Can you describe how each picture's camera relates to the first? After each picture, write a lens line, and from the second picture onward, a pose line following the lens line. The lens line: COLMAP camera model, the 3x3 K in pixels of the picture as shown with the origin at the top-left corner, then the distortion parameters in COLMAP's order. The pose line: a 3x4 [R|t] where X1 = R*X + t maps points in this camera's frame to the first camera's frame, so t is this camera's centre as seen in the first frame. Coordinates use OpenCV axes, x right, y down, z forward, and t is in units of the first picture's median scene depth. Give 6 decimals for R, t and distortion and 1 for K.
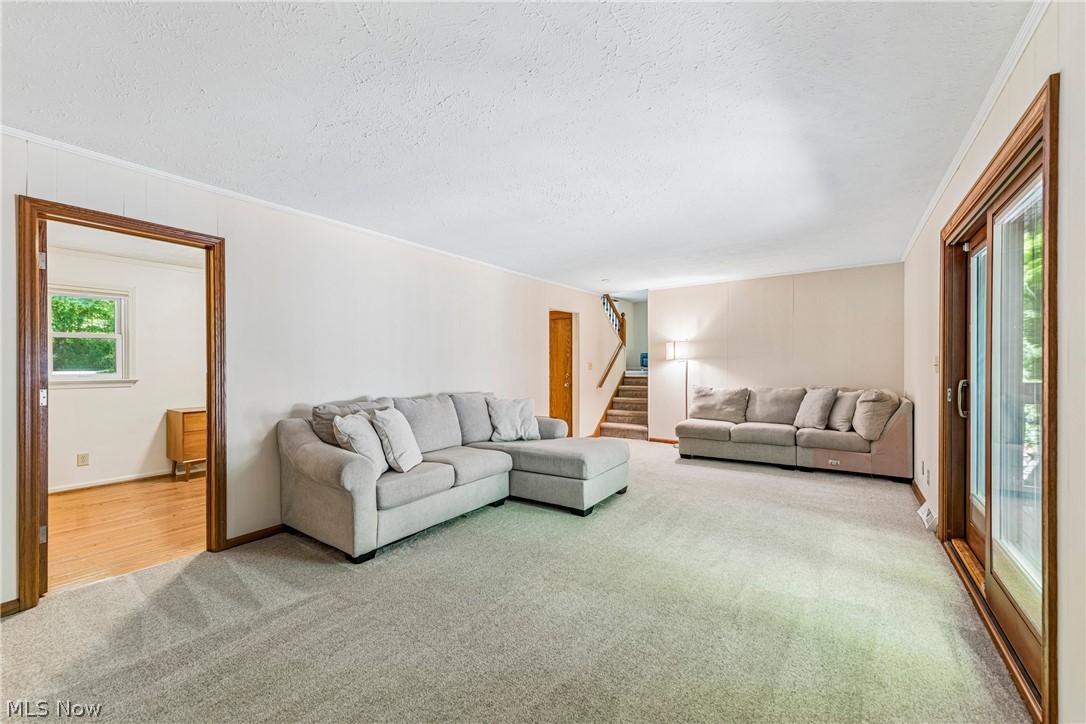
lens RADIAL K [[437.2, 0, 545.0], [0, 437.2, 361.2], [0, 0, 1]] dist [-0.000561, -0.000278]
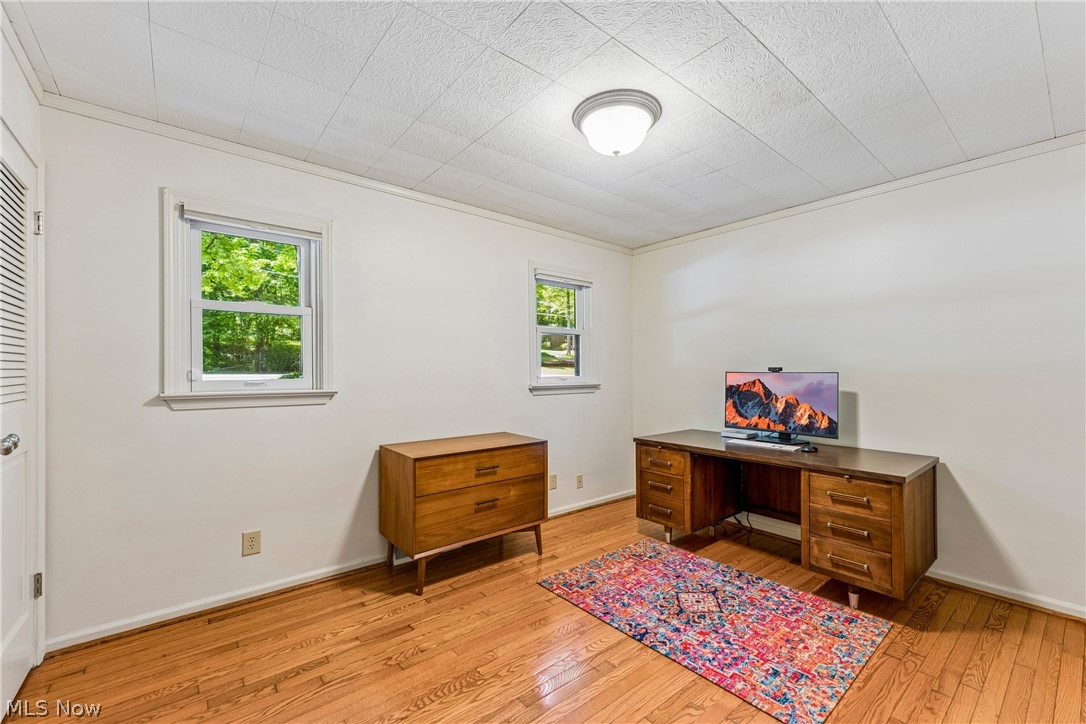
lens RADIAL K [[437.2, 0, 545.0], [0, 437.2, 361.2], [0, 0, 1]] dist [-0.000561, -0.000278]
pose [[0.965143, -0.011114, -0.261485, -0.534321], [0.009666, 0.999930, -0.006822, 0.012426], [0.261543, 0.004056, 0.965183, 0.540814]]
